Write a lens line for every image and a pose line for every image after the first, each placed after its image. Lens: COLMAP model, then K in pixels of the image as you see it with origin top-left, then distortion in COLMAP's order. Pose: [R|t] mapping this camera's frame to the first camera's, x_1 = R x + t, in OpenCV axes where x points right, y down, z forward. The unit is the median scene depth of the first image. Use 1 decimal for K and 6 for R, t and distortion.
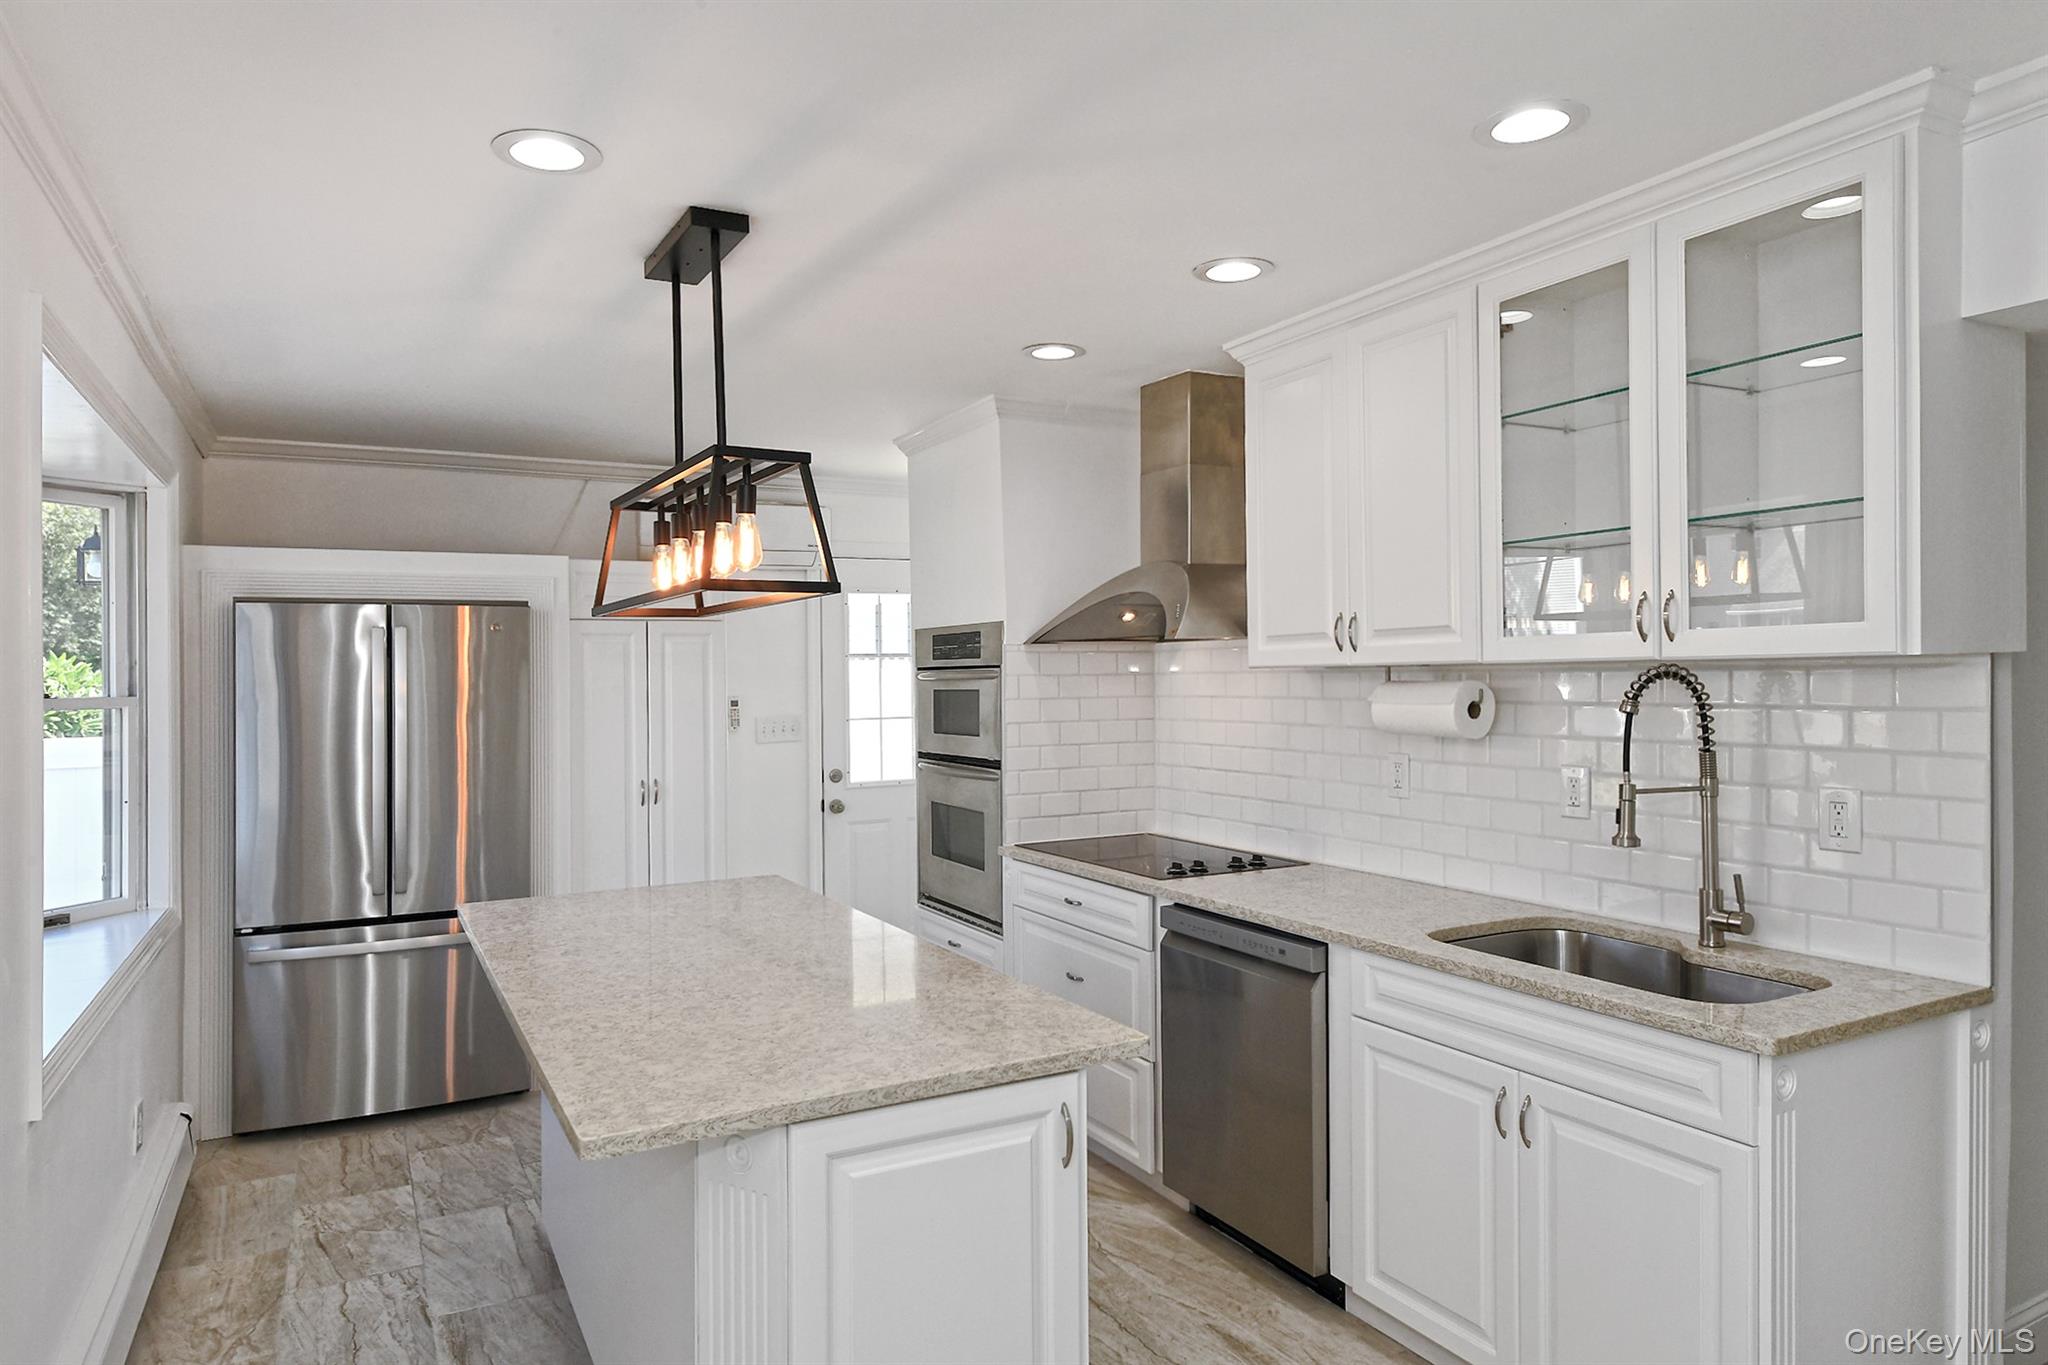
lens RADIAL K [[1303.6, 0, 1028.8], [0, 1303.6, 636.5], [0, 0, 1]] dist [0.001937, 0.021046]
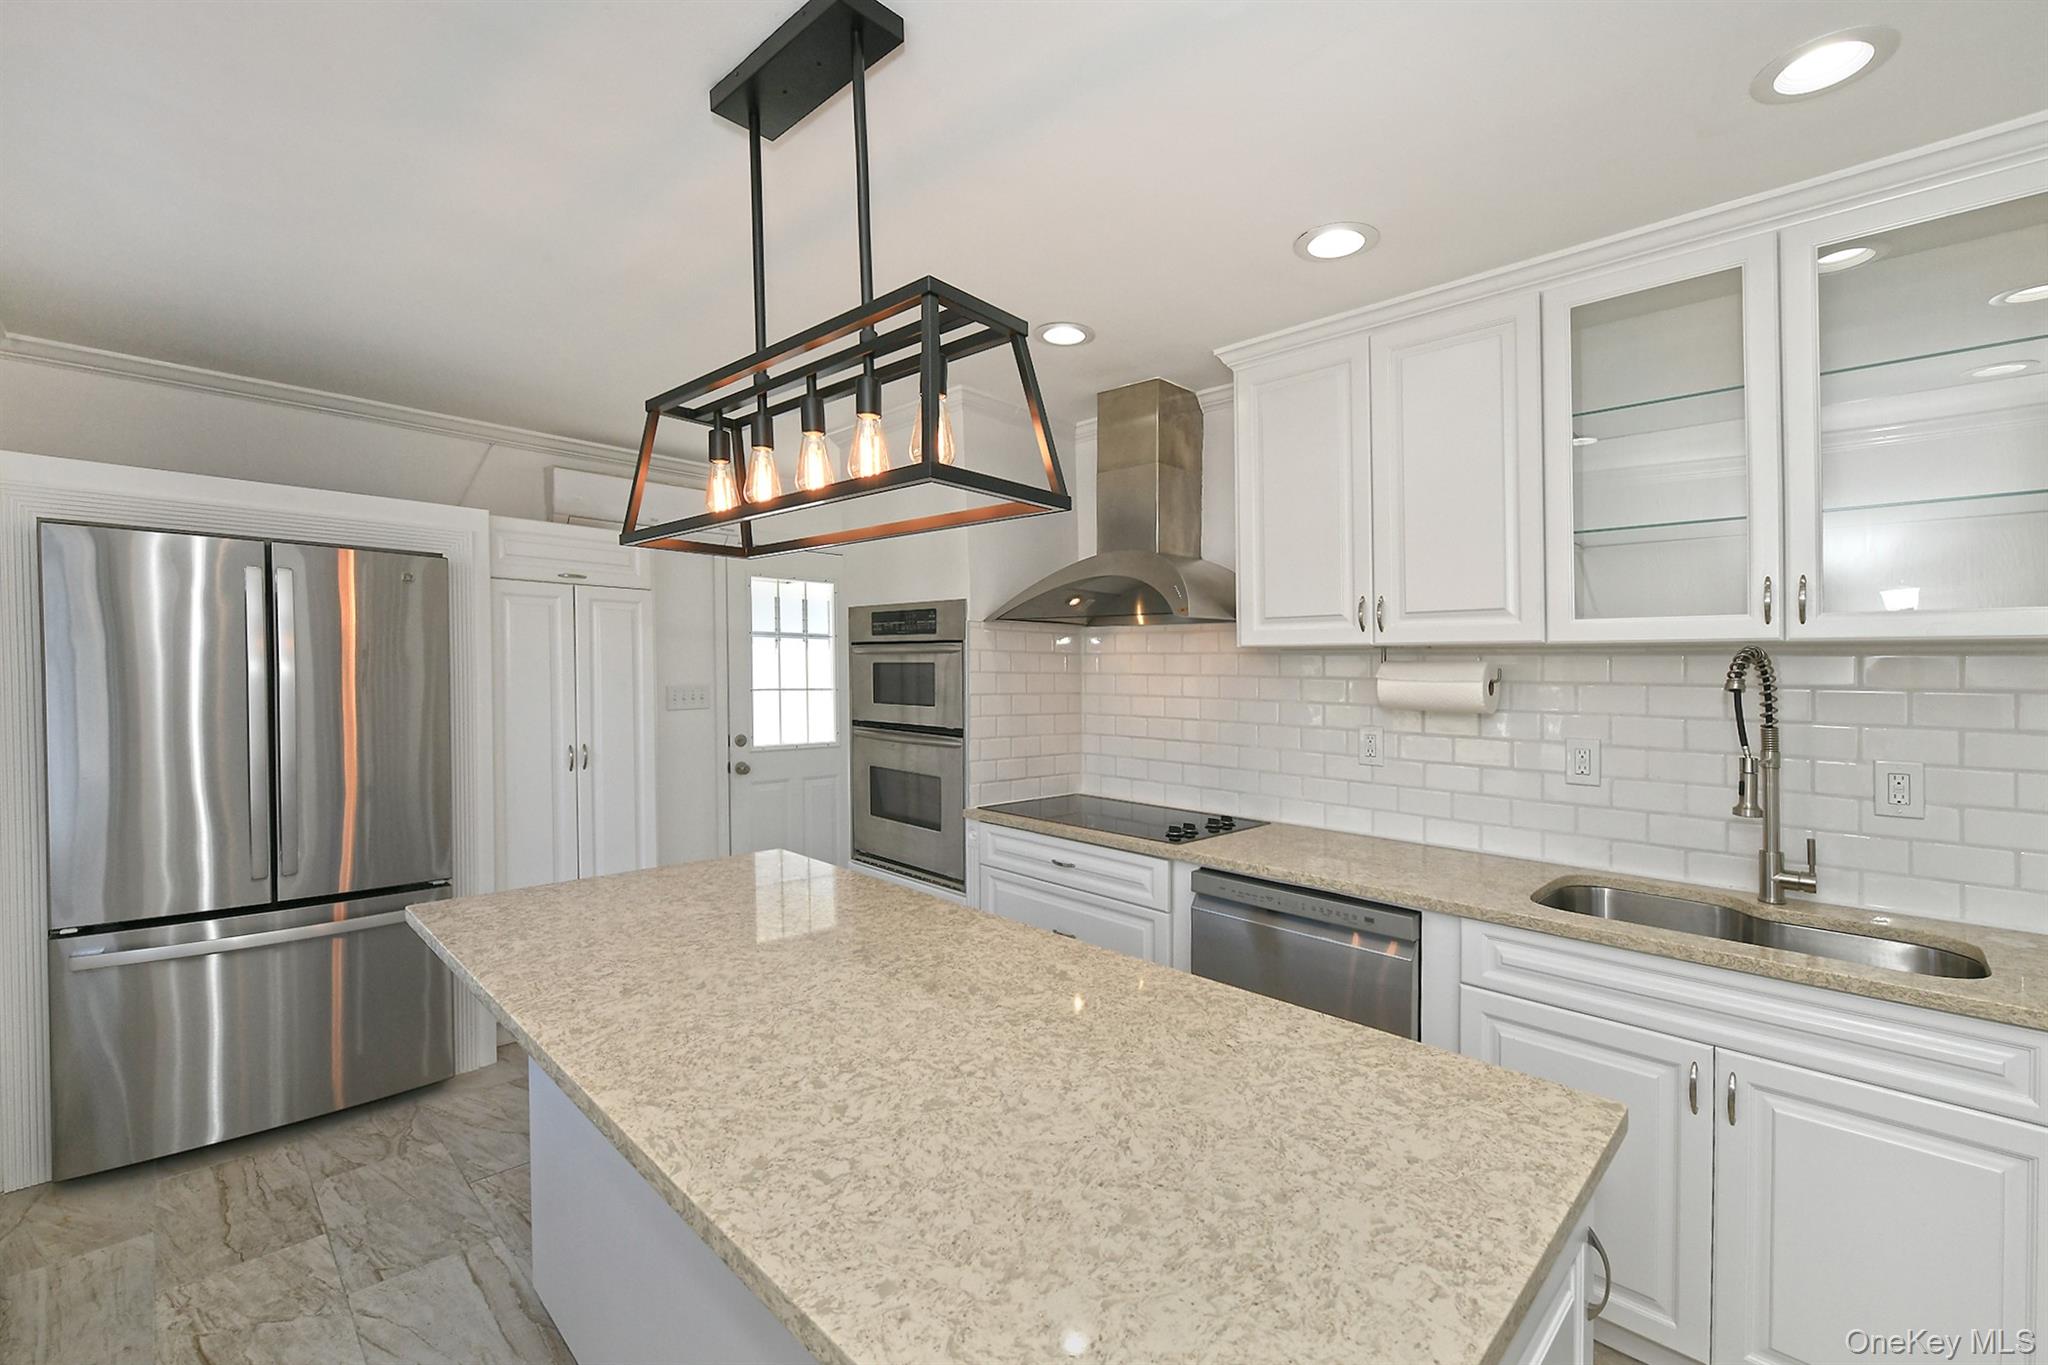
lens RADIAL K [[866.1, 0, 1024.0], [0, 866.1, 682.5], [0, 0, 1]] dist [-0.011162, 0.000733]
pose [[0.952931, 0.024046, 0.302231, -0.217119], [-0.037135, 0.998601, 0.037638, 0.032657], [-0.300903, -0.047090, 0.952491, 0.357565]]
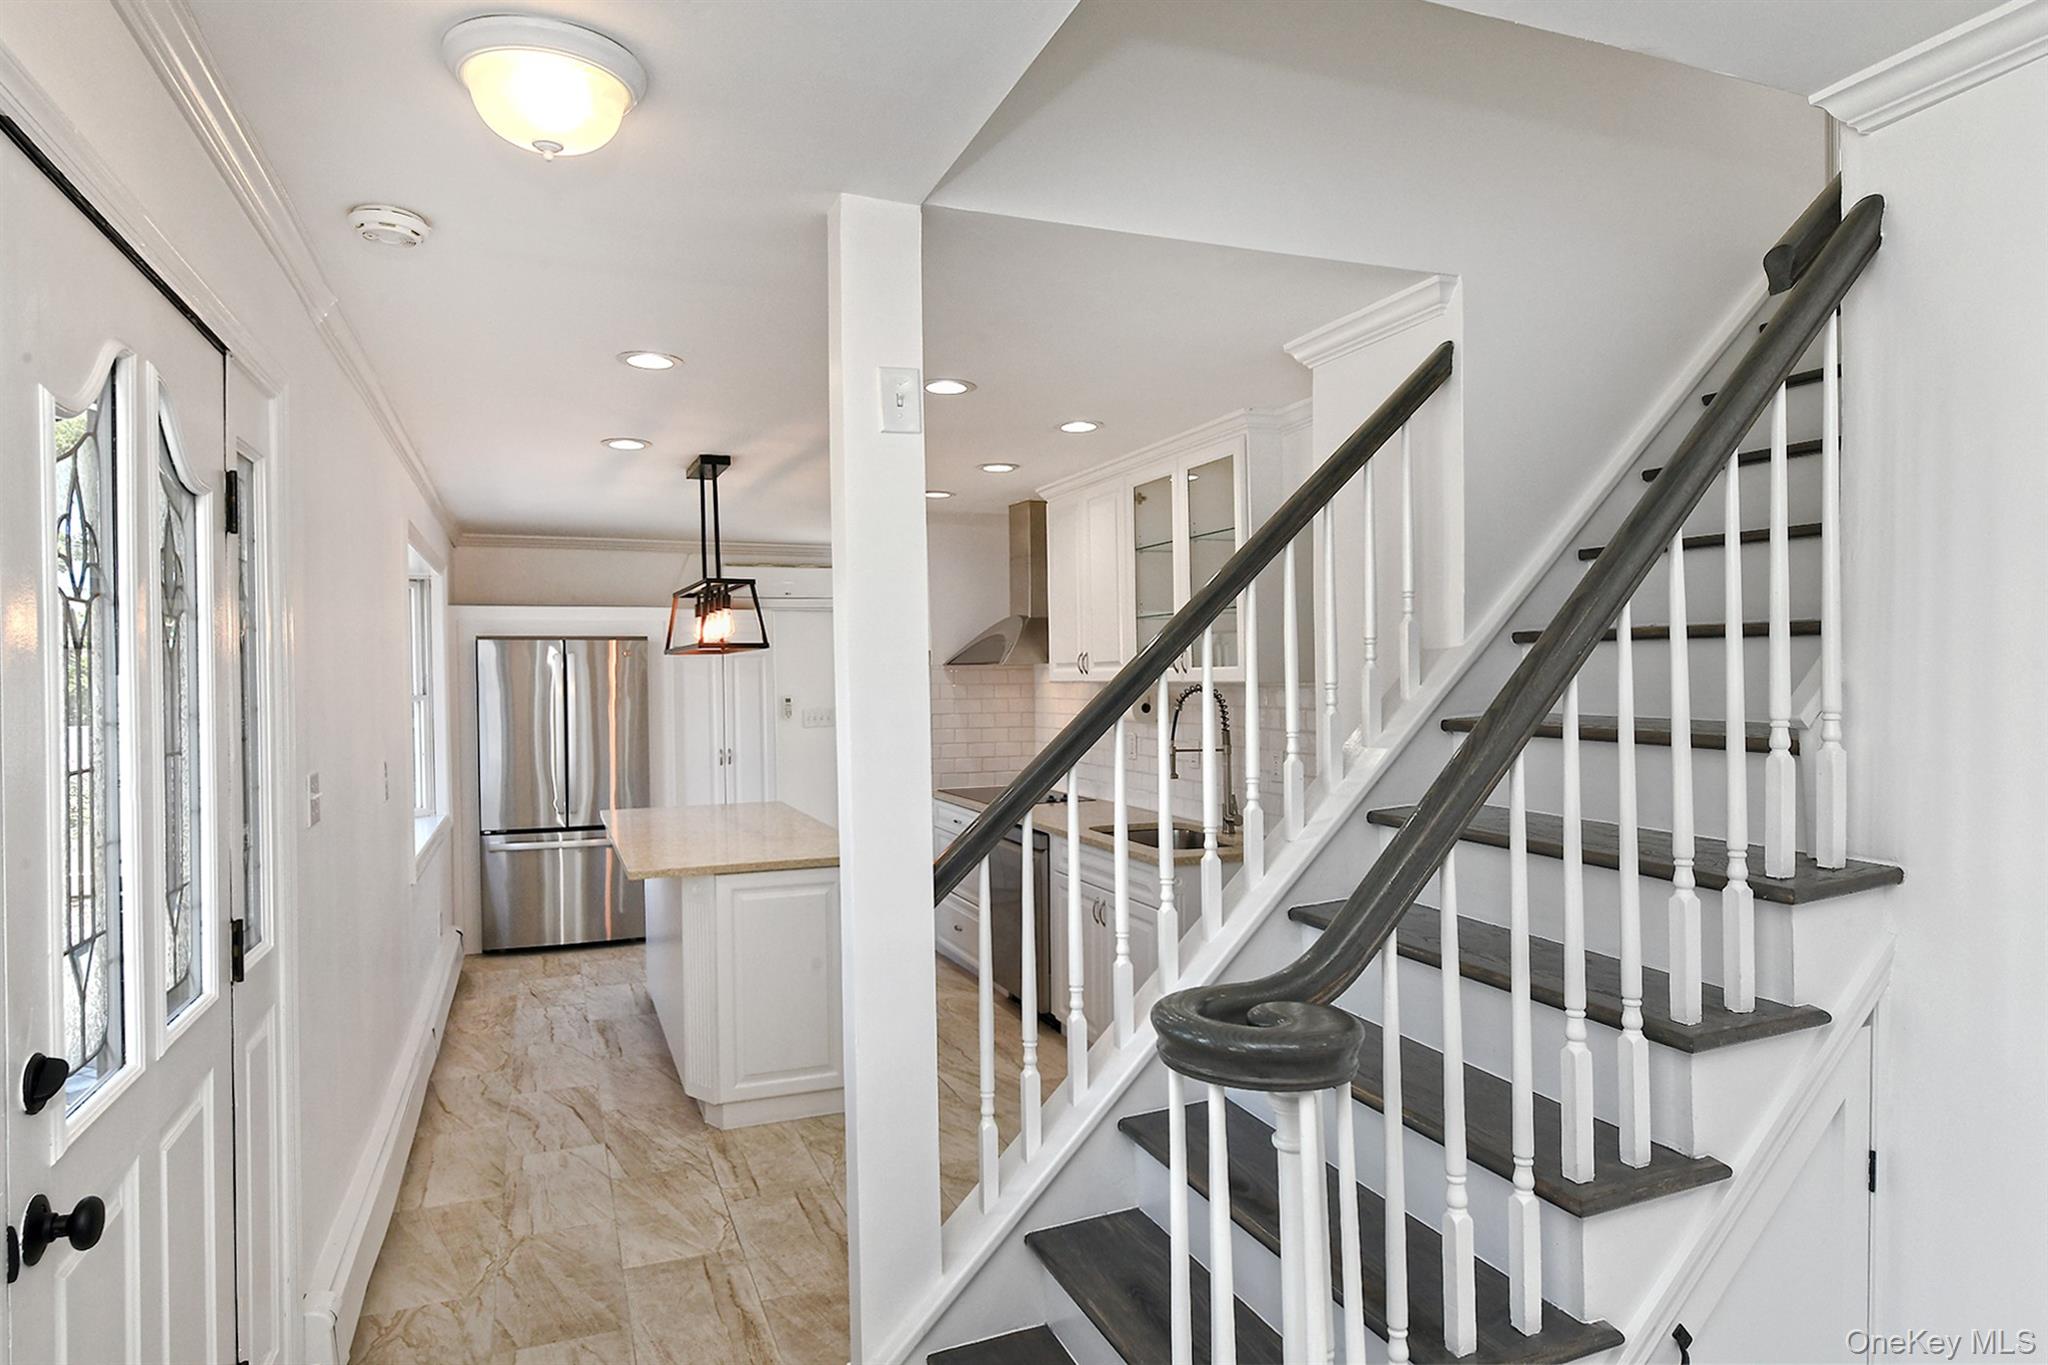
lens RADIAL K [[1208.0, 0, 1024.4], [0, 1208.0, 684.3], [0, 0, 1]] dist [0.002490, 0.000126]
pose [[0.994772, 0.003029, -0.102078, 0.276413], [0.001142, 0.999167, 0.040780, -0.033649], [0.102117, -0.040684, 0.993940, -0.520455]]
